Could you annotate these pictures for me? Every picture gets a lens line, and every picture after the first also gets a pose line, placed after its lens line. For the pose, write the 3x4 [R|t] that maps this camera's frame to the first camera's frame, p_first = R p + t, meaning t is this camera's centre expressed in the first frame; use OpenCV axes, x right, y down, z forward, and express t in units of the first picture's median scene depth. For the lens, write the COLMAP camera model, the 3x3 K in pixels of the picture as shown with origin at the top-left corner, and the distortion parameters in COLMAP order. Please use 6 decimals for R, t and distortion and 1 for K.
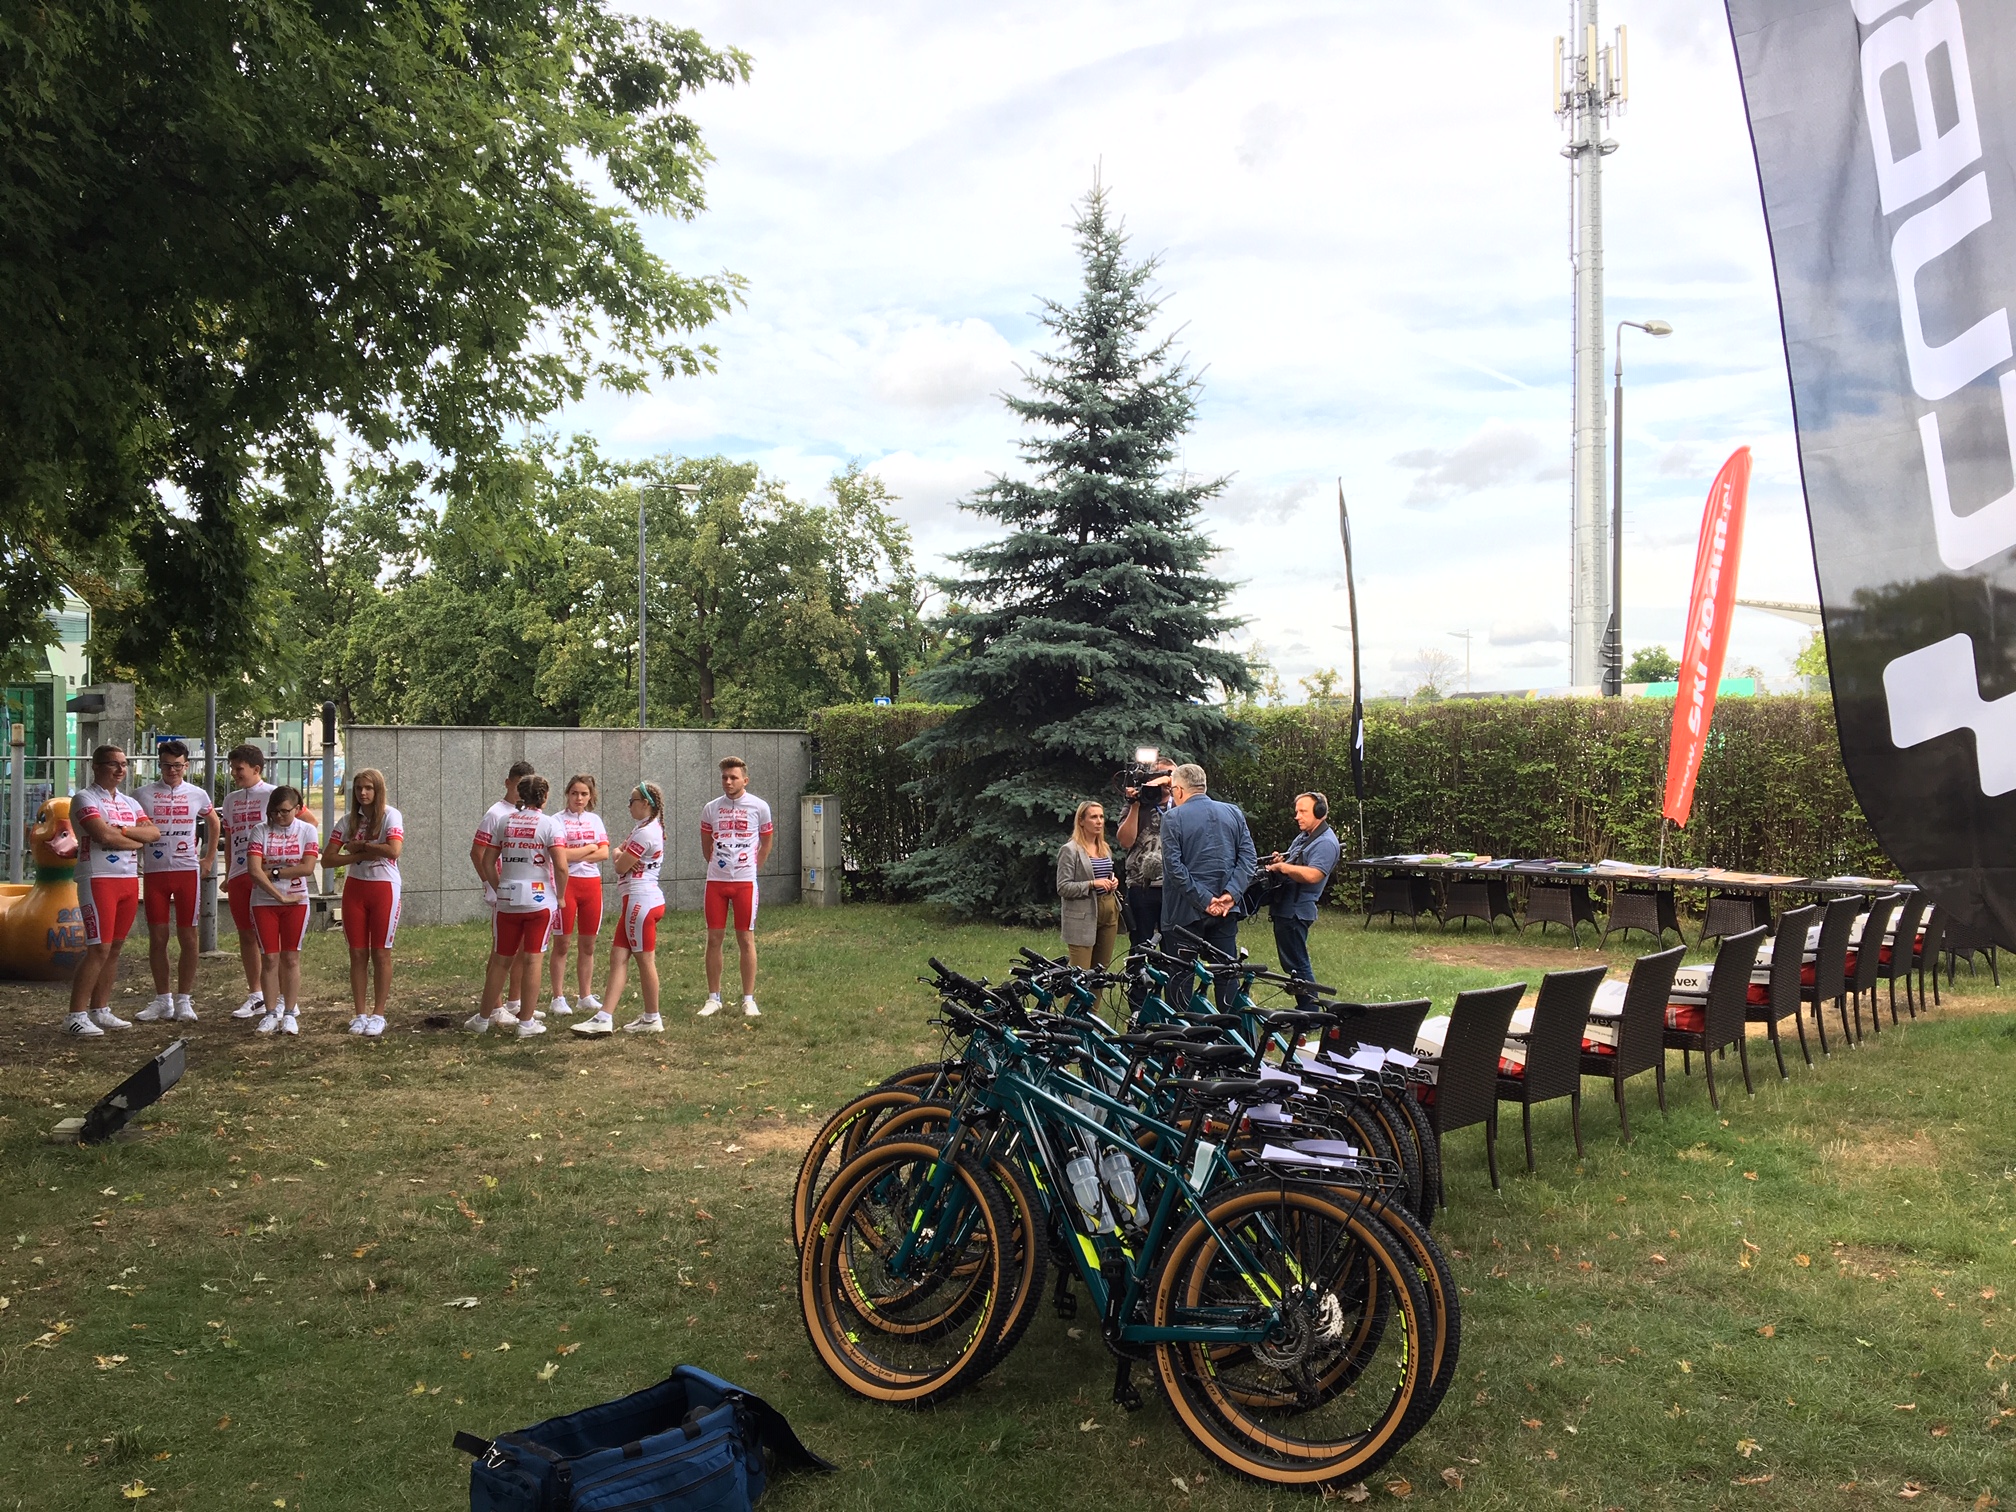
lens RADIAL K [[1705.7, 0, 1008.0], [0, 1705.7, 756.0], [0, 0, 1]] dist [0.094890, -0.105660]
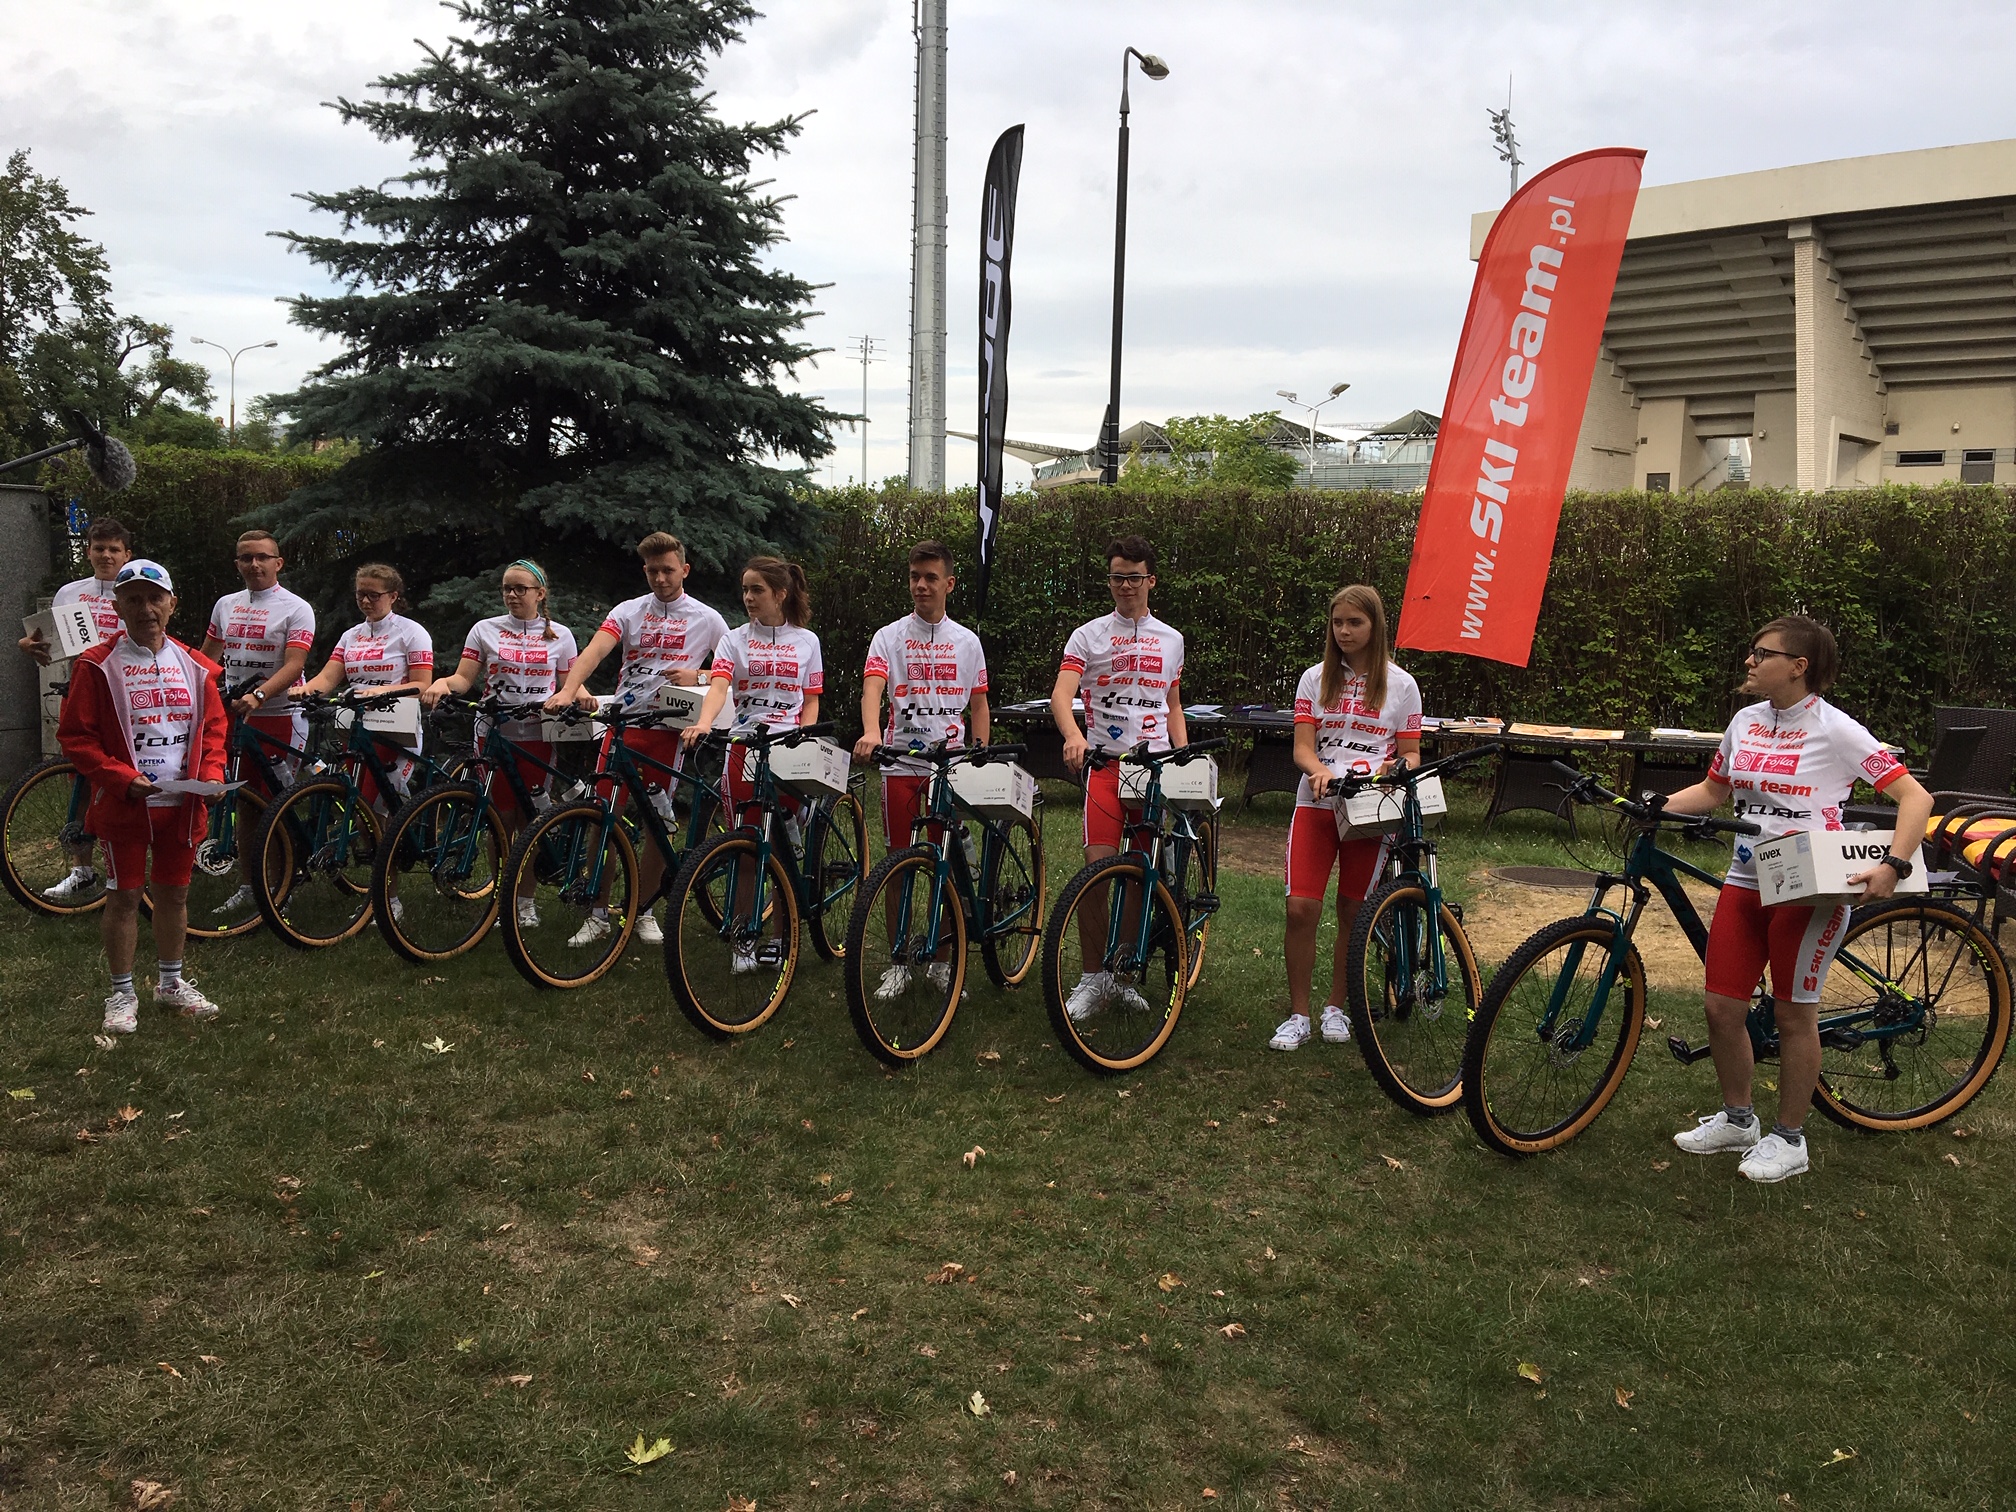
lens RADIAL K [[1705.7, 0, 1008.0], [0, 1705.7, 756.0], [0, 0, 1]] dist [0.094890, -0.105660]
pose [[0.907596, -0.017669, 0.419473, -0.074570], [-0.027098, 0.994566, 0.100523, 0.009560], [-0.418970, -0.102601, 0.902185, 0.331453]]
